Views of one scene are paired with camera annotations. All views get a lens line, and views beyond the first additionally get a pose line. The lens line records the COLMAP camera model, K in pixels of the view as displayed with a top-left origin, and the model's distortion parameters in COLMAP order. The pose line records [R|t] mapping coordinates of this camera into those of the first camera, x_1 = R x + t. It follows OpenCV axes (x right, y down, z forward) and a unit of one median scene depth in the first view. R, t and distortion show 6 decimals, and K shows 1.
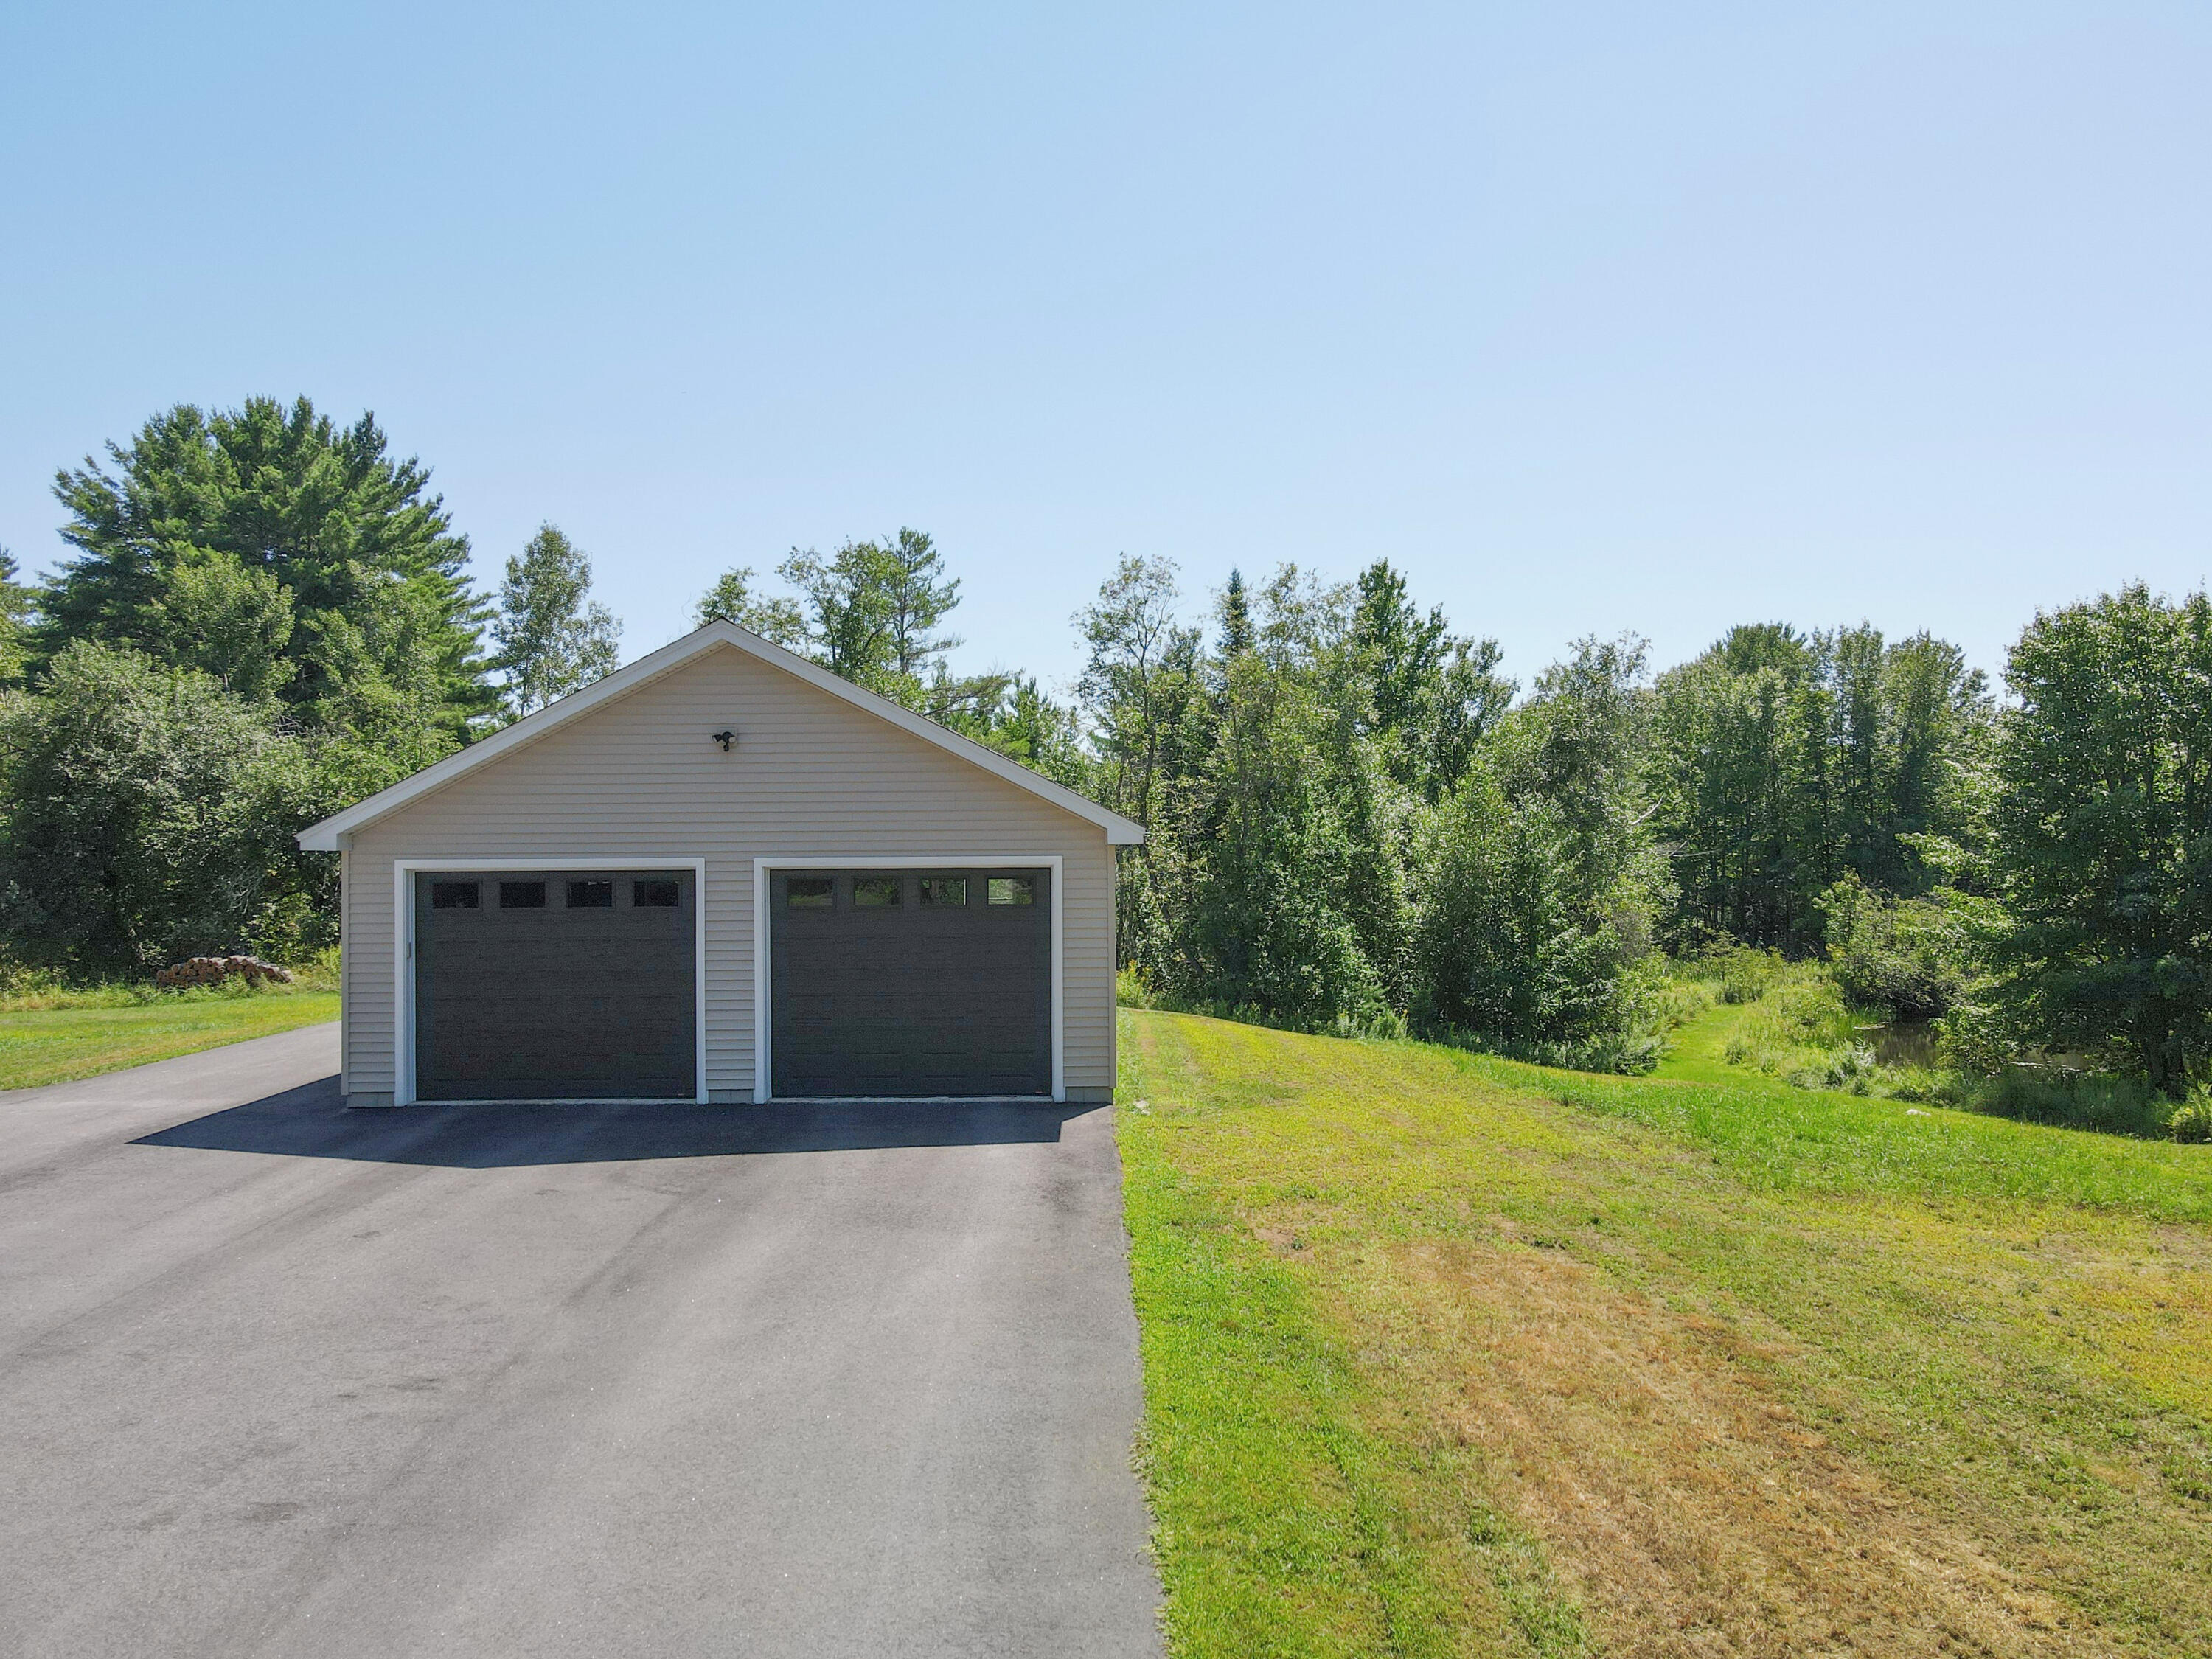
lens RADIAL K [[1628.1, 0, 1106.0], [0, 1628.1, 829.5], [0, 0, 1]] dist [0.008797, 0.012075]
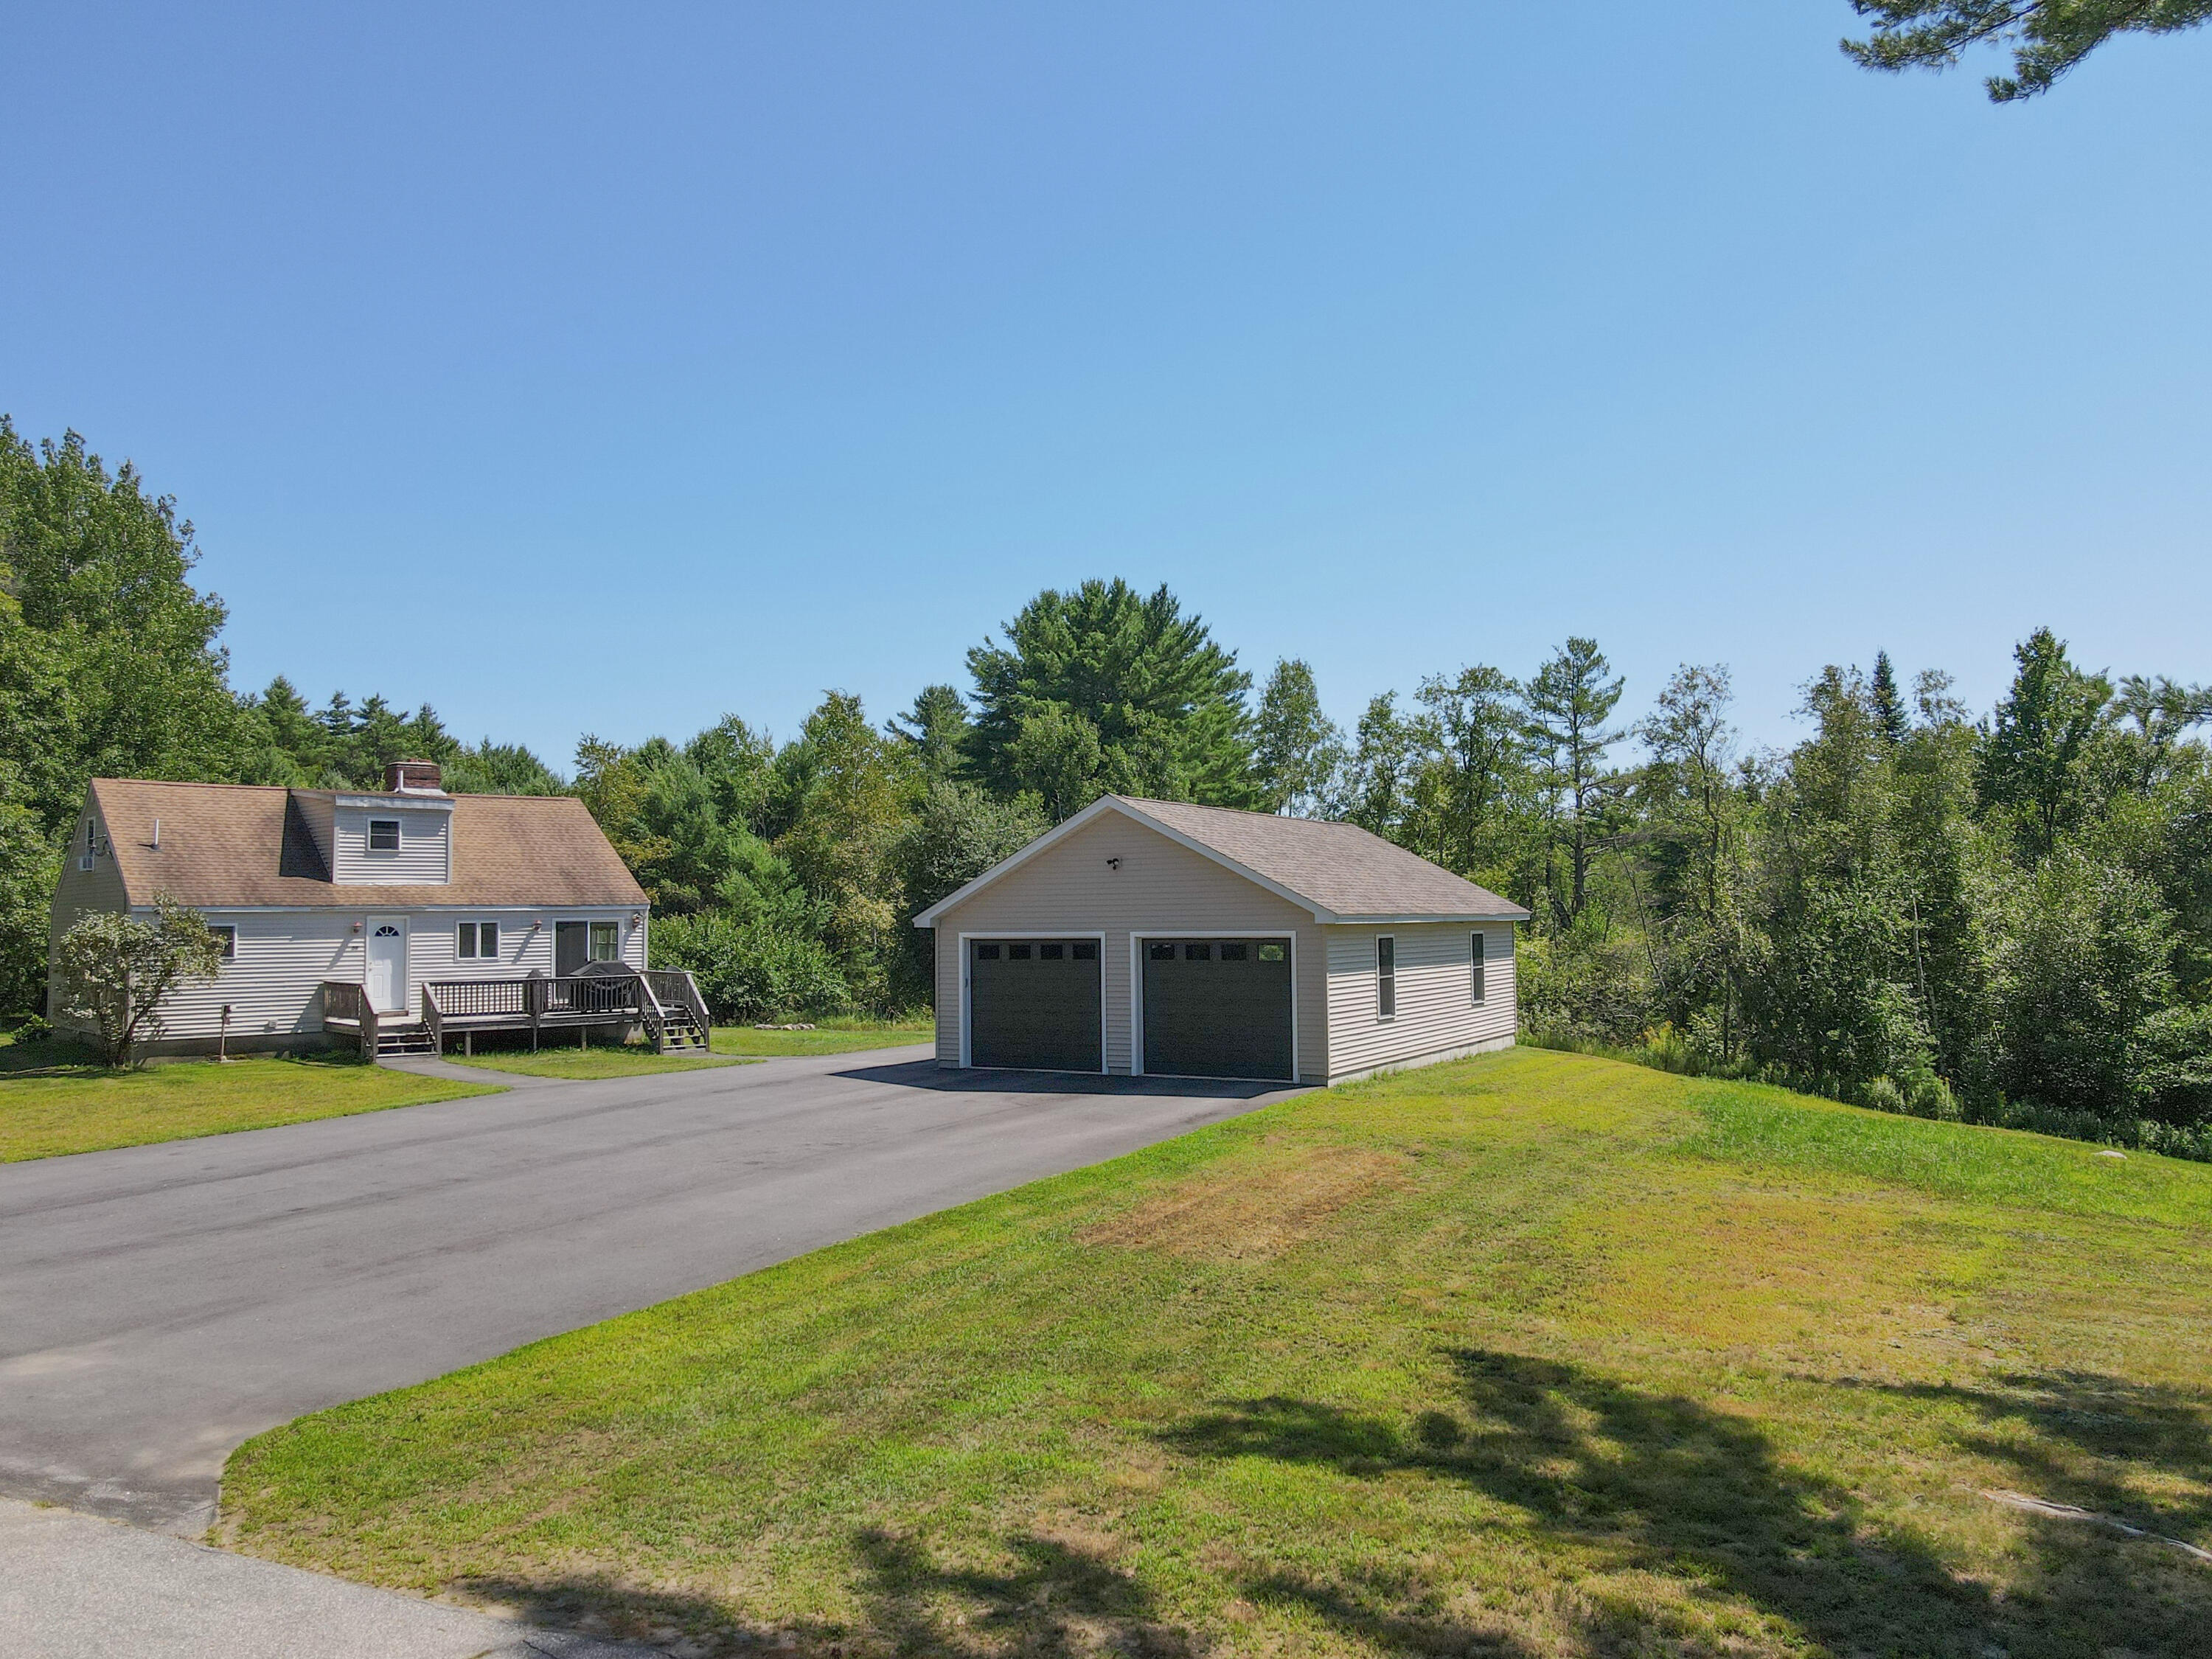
lens RADIAL K [[1628.1, 0, 1106.0], [0, 1628.1, 829.5], [0, 0, 1]] dist [0.008797, 0.012075]
pose [[0.861897, -0.028648, -0.506273, 0.176134], [0.006037, 0.998912, -0.046247, -0.002954], [0.507047, 0.036804, 0.861132, -0.136437]]
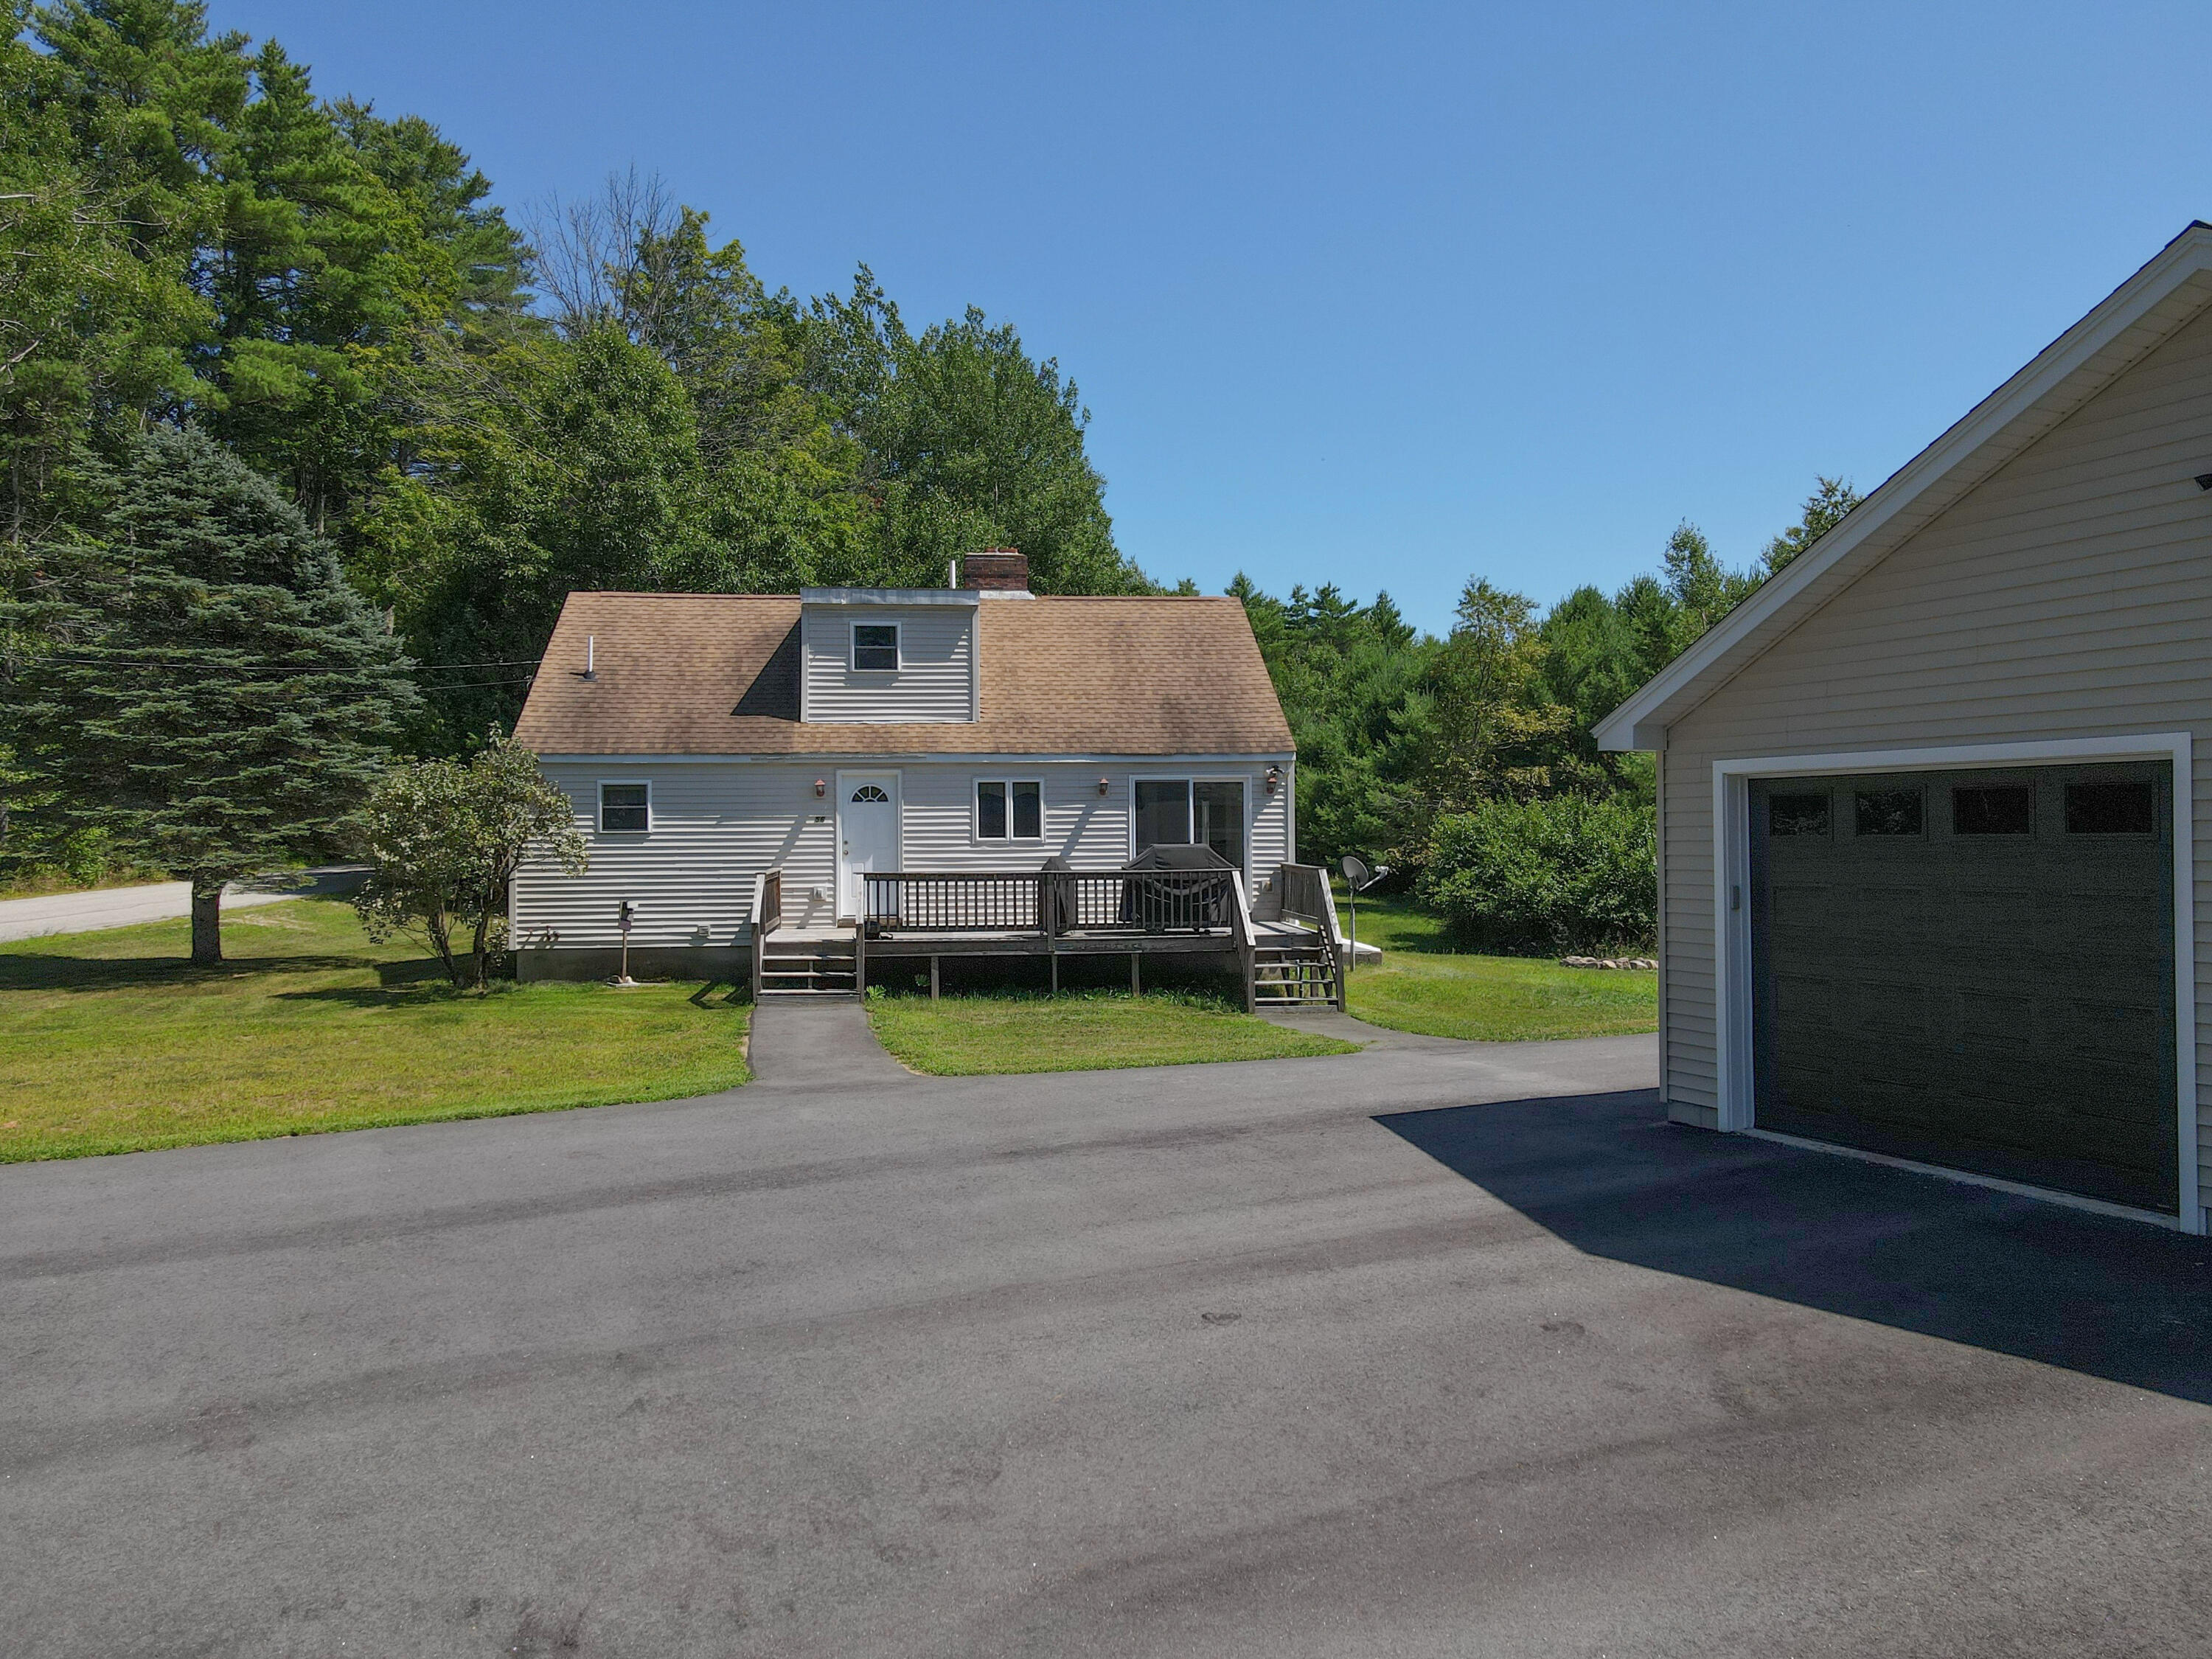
lens RADIAL K [[1628.1, 0, 1106.0], [0, 1628.1, 829.5], [0, 0, 1]] dist [0.008797, 0.012075]
pose [[0.408408, 0.002328, -0.912797, 0.019297], [0.008138, 0.999948, 0.006192, 0.011394], [0.912763, -0.009957, 0.408367, 0.140365]]
